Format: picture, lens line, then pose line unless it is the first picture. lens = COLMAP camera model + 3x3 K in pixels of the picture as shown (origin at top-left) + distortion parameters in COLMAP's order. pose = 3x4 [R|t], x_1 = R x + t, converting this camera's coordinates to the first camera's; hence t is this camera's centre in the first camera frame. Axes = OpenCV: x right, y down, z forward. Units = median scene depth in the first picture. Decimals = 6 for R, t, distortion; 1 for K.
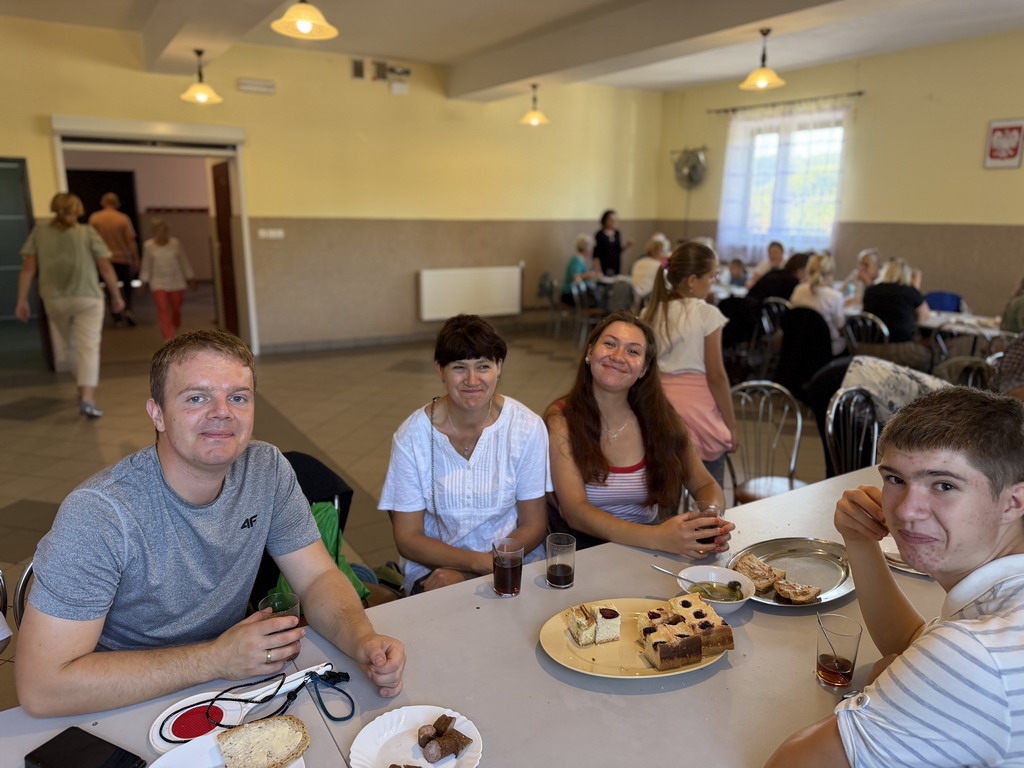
lens RADIAL K [[720.5, 0, 494.3], [0, 720.5, 386.9], [0, 0, 1]] dist [0.022636, -0.033417]
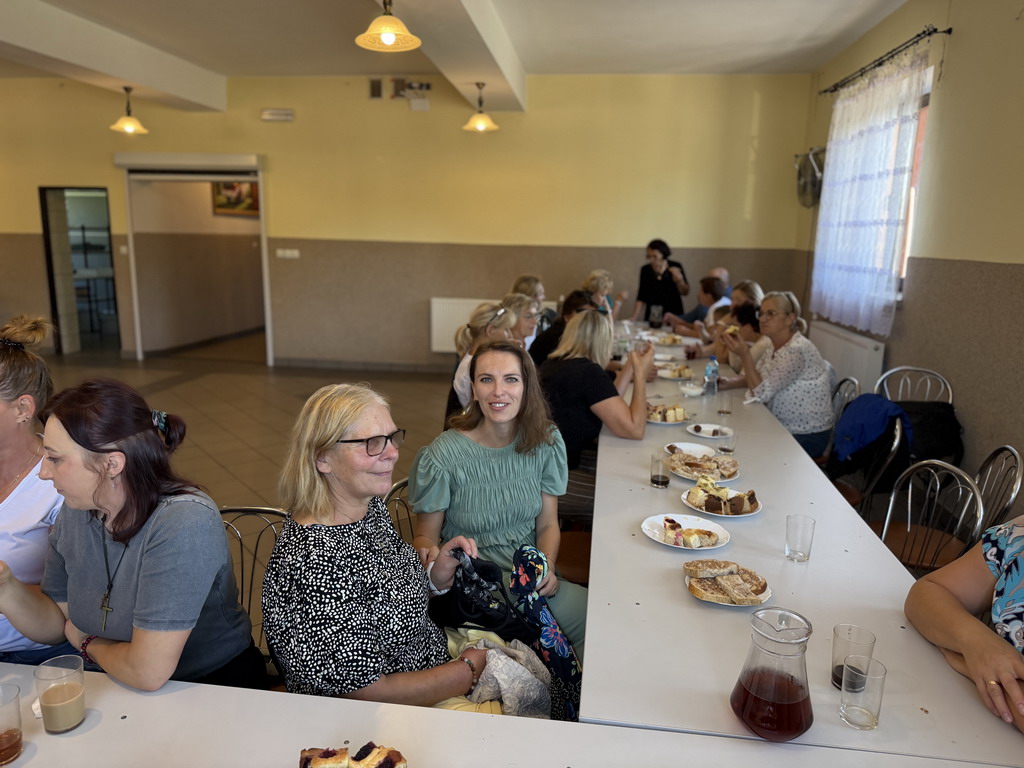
lens RADIAL K [[720.5, 0, 494.3], [0, 720.5, 386.9], [0, 0, 1]] dist [0.022636, -0.033417]
pose [[0.777314, 0.139370, -0.613481, 0.565293], [-0.163229, 0.986437, 0.017279, -0.082710], [0.607568, 0.086707, 0.789521, 0.348357]]
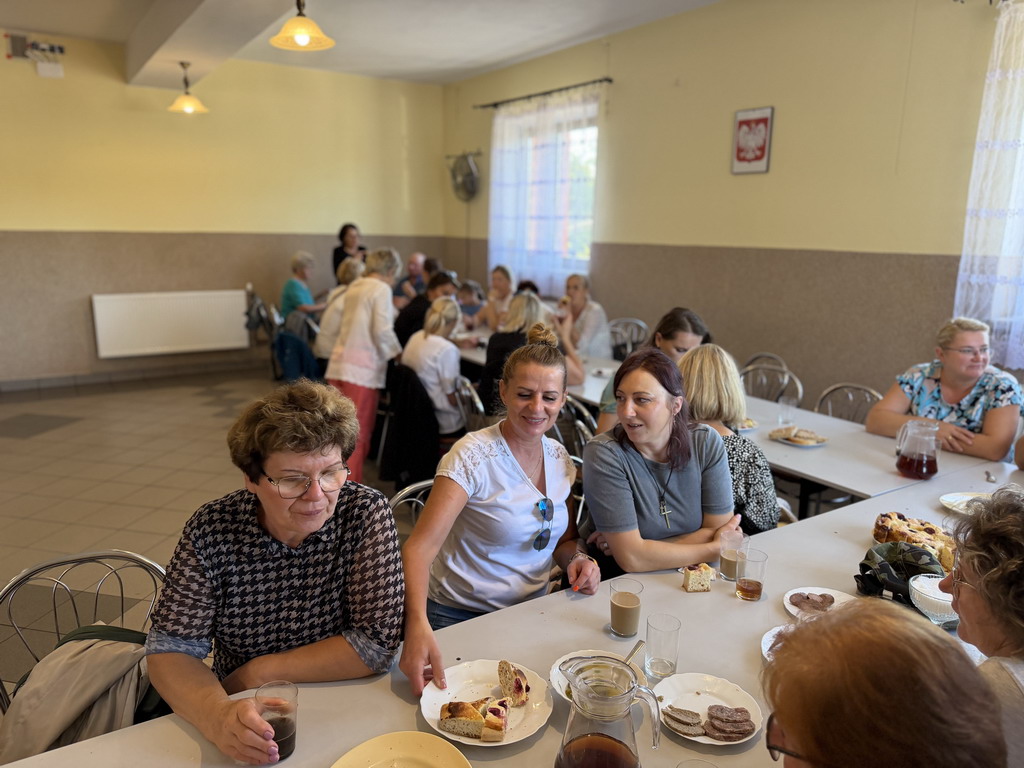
lens RADIAL K [[715.4, 0, 500.6], [0, 715.4, 388.5], [0, 0, 1]] dist [0.002253, -0.005218]
pose [[0.999850, 0.005438, 0.016423, 0.350541], [-0.005236, 0.999910, -0.012344, -0.054452], [-0.016489, 0.012256, 0.999789, 0.208323]]
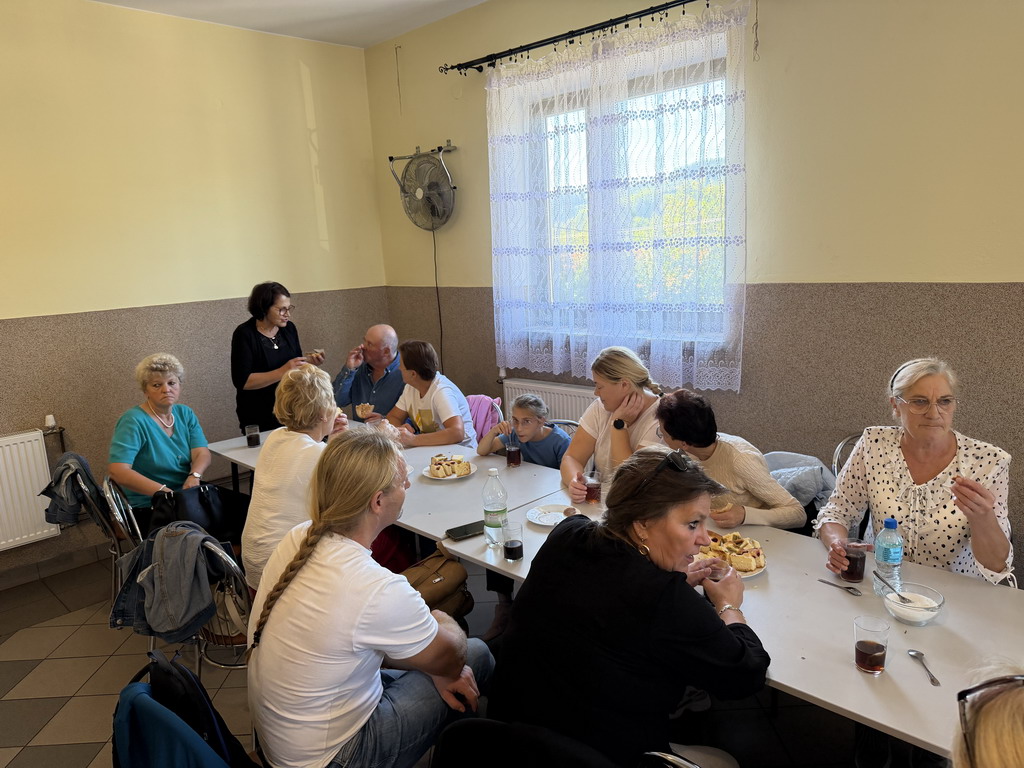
lens RADIAL K [[717.5, 0, 509.0], [0, 717.5, 389.9], [0, 0, 1]] dist [0.022007, -0.021840]
pose [[0.969348, -0.105295, 0.221983, 0.233492], [0.114840, 0.992916, -0.030500, -0.164952], [-0.217199, 0.055058, 0.974573, 0.595681]]
